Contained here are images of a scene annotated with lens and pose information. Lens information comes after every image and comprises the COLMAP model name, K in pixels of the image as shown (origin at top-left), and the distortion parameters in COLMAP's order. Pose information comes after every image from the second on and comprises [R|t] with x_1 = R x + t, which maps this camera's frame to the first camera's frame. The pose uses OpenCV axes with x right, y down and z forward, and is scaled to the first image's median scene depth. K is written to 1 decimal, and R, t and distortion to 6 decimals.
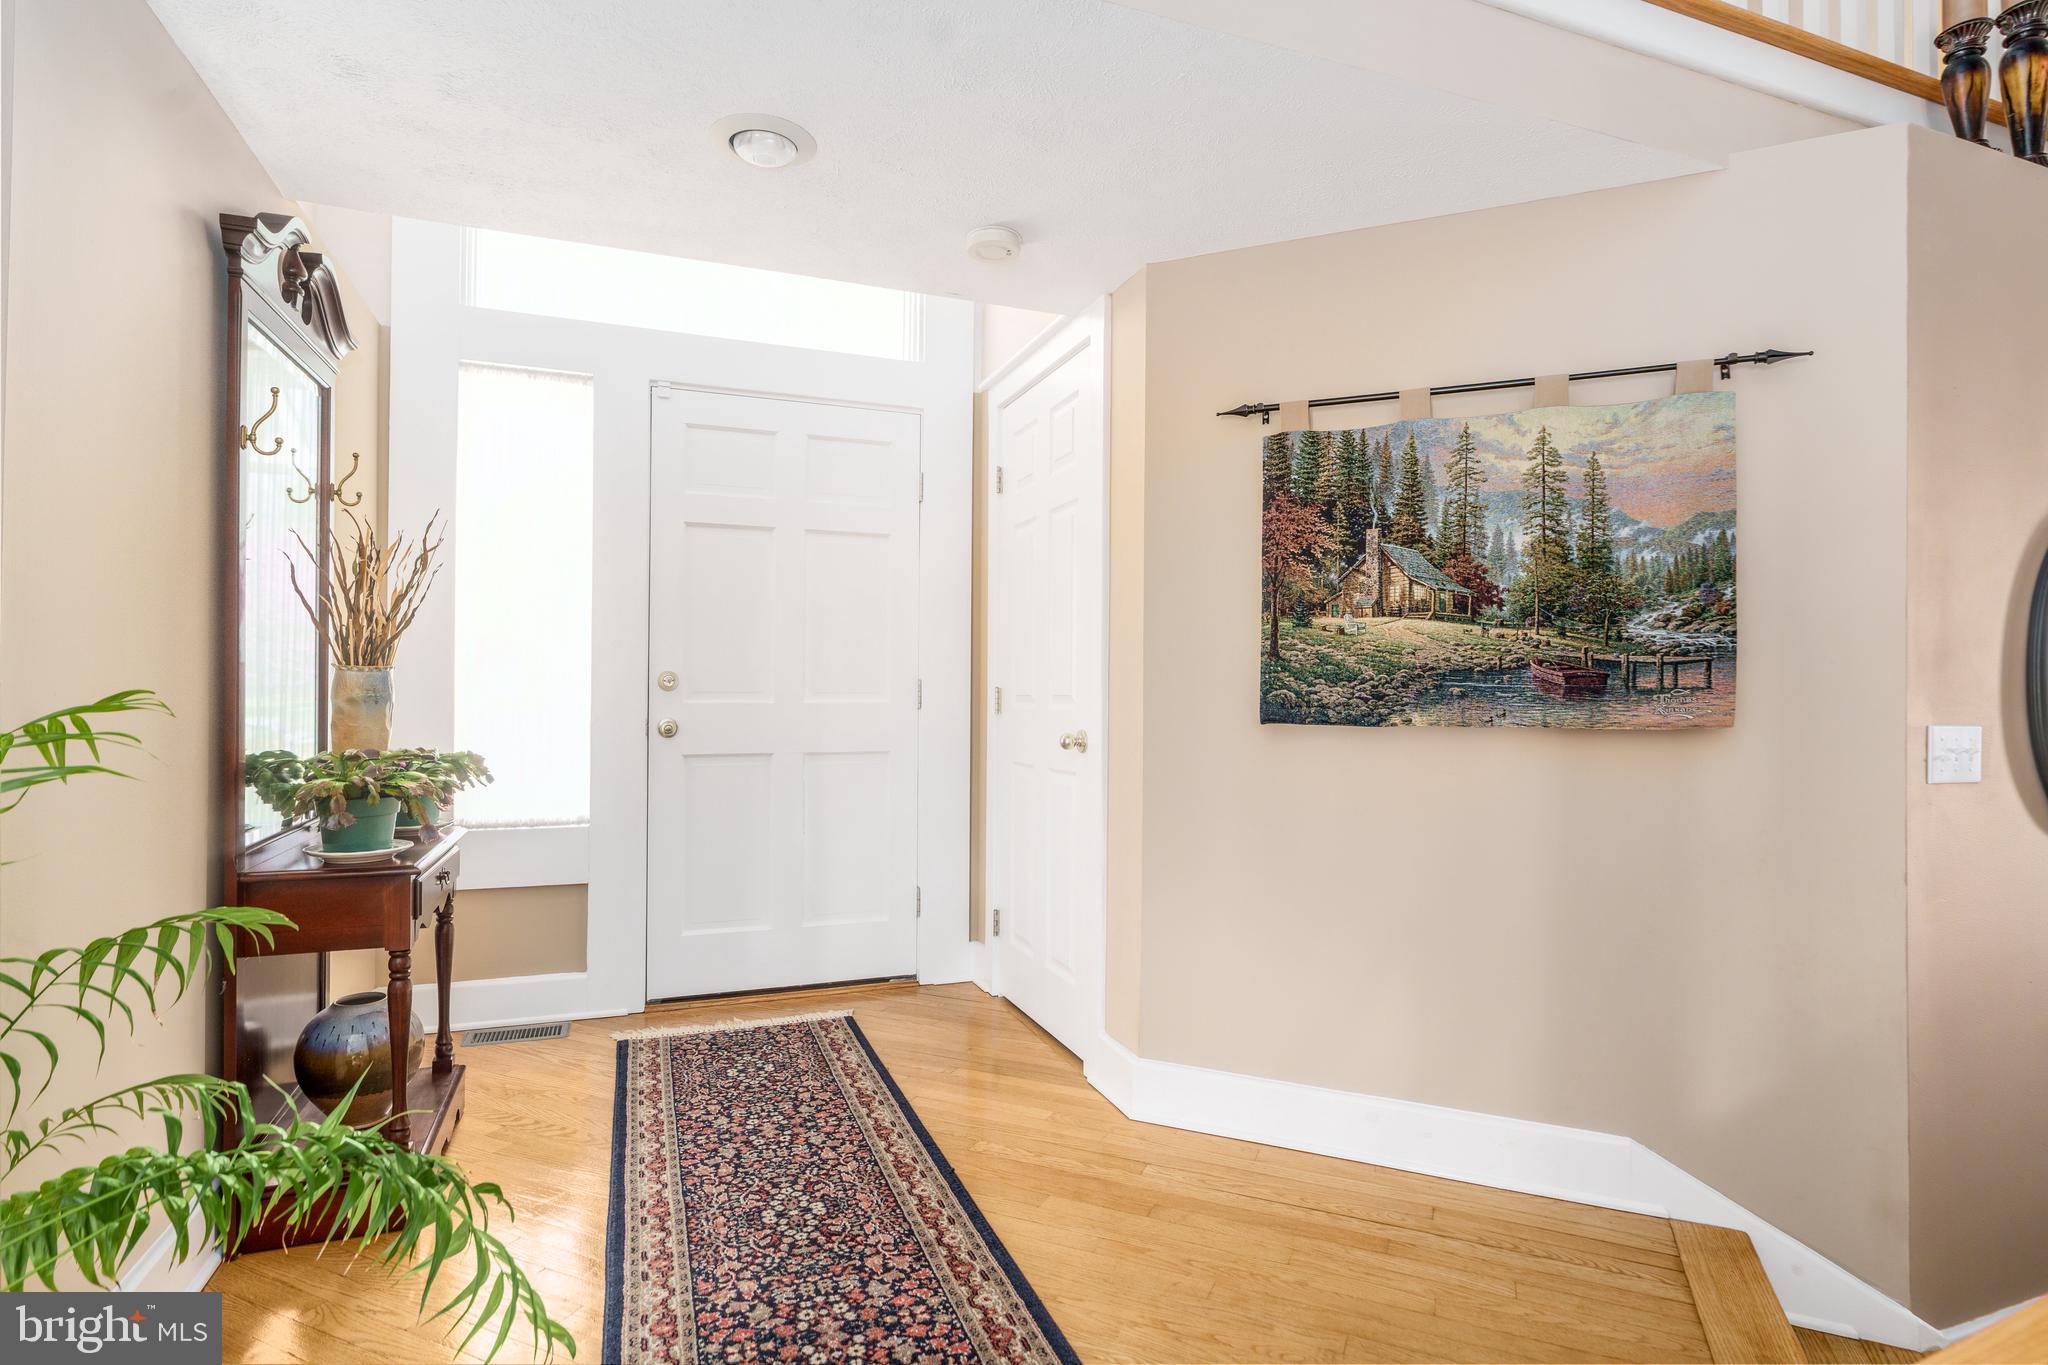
lens RADIAL K [[1034.7, 0, 1024.4], [0, 1034.7, 683.8], [0, 0, 1]] dist [-0.006160, -0.000509]
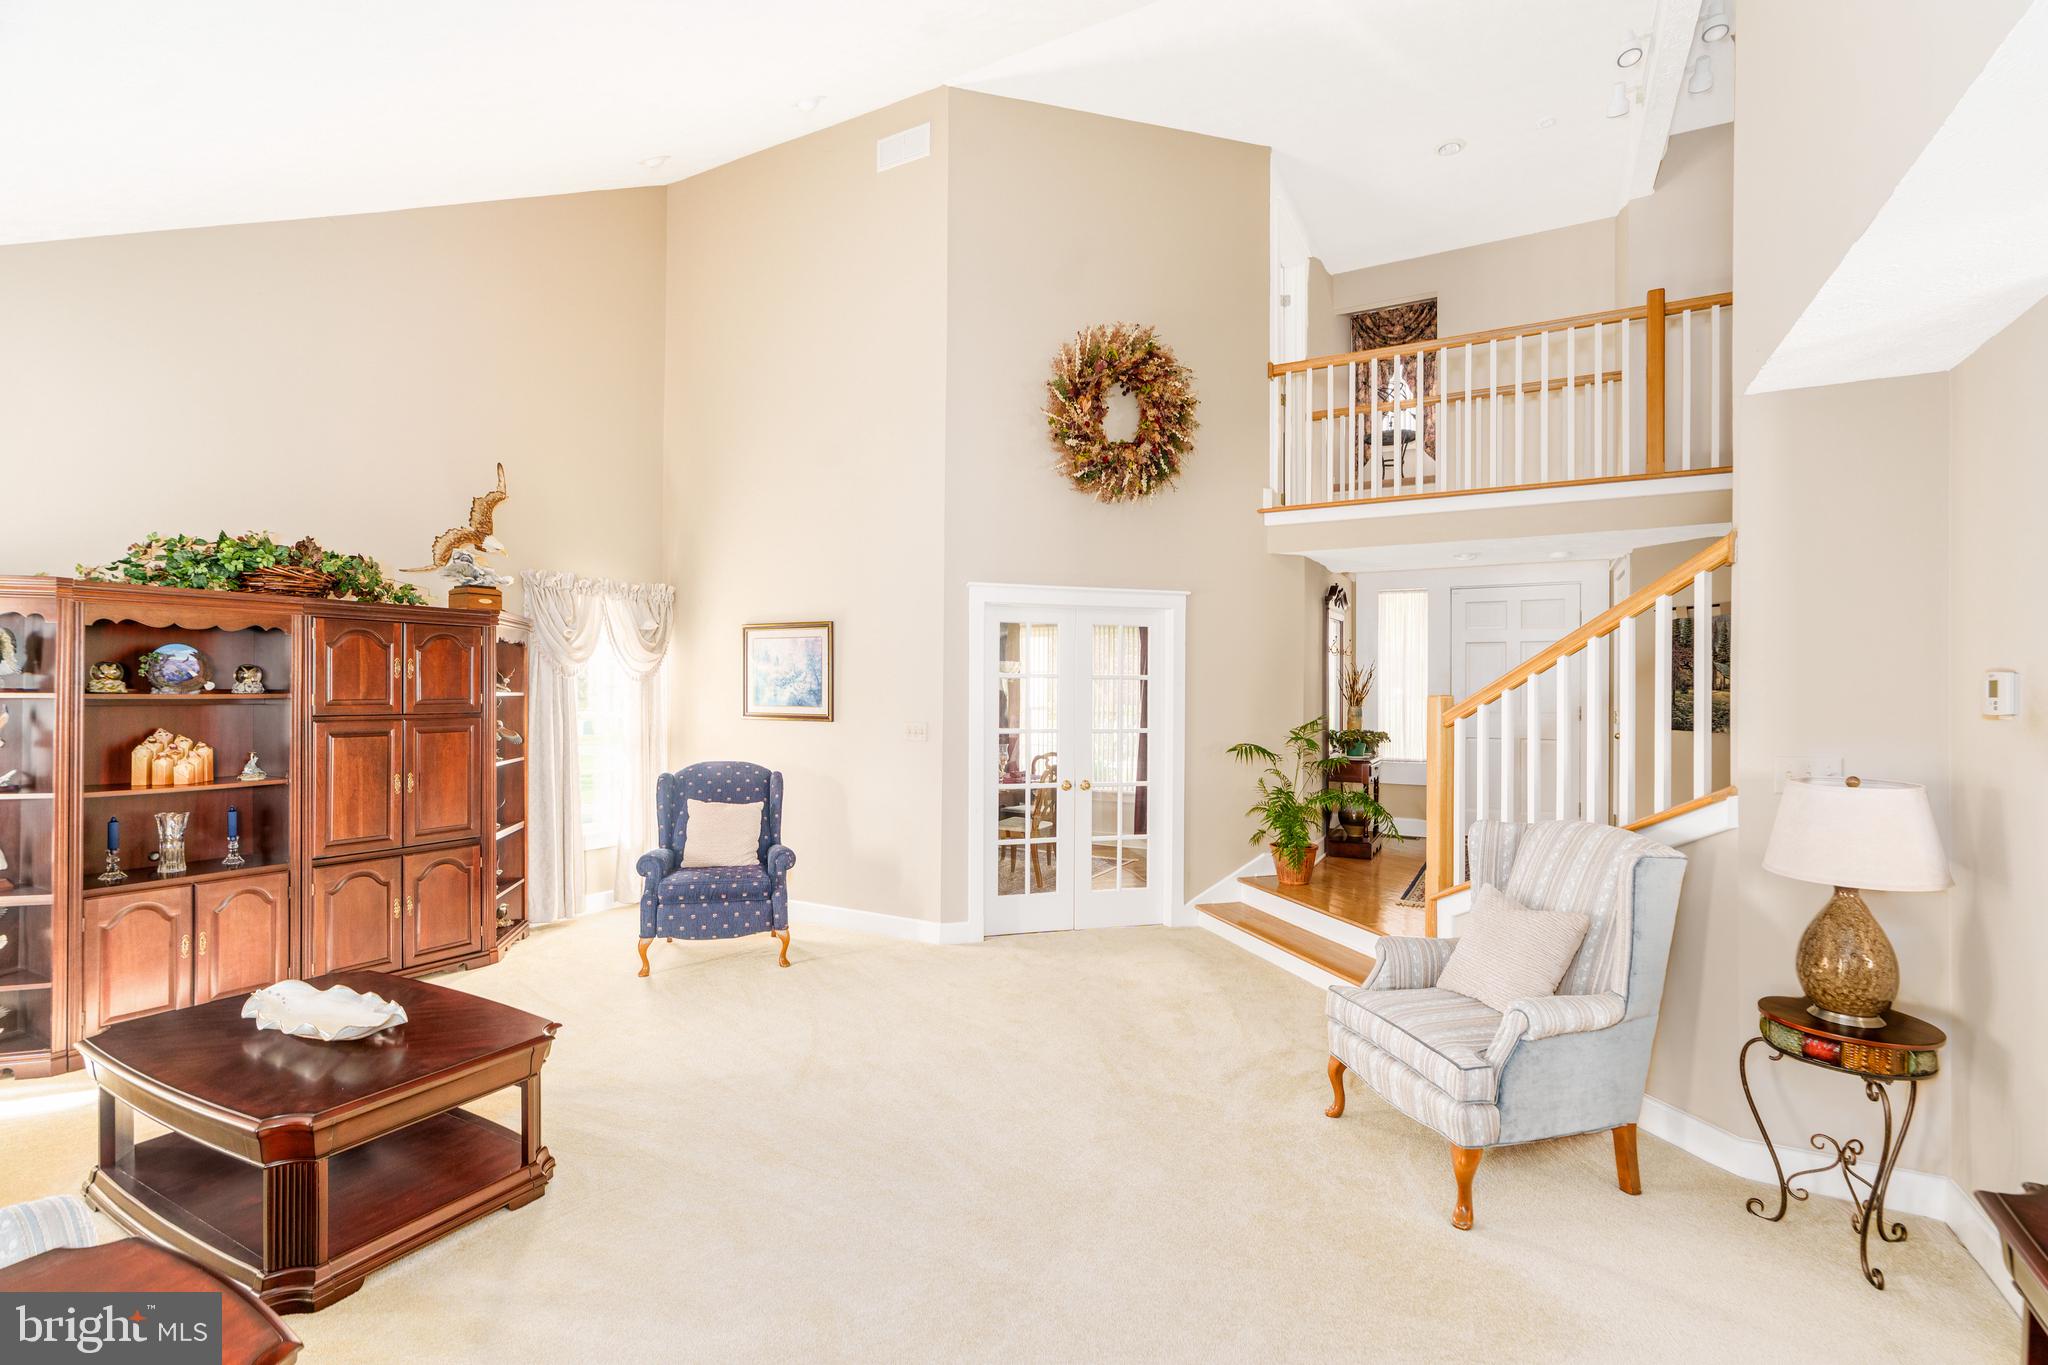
lens RADIAL K [[917.6, 0, 1023.9], [0, 917.6, 692.7], [0, 0, 1]] dist [-0.005697, 0.002221]
pose [[0.650137, -0.006316, -0.759791, 0.993410], [0.007961, 0.999967, -0.001501, -0.064789], [0.759775, -0.005072, 0.650166, -1.875317]]
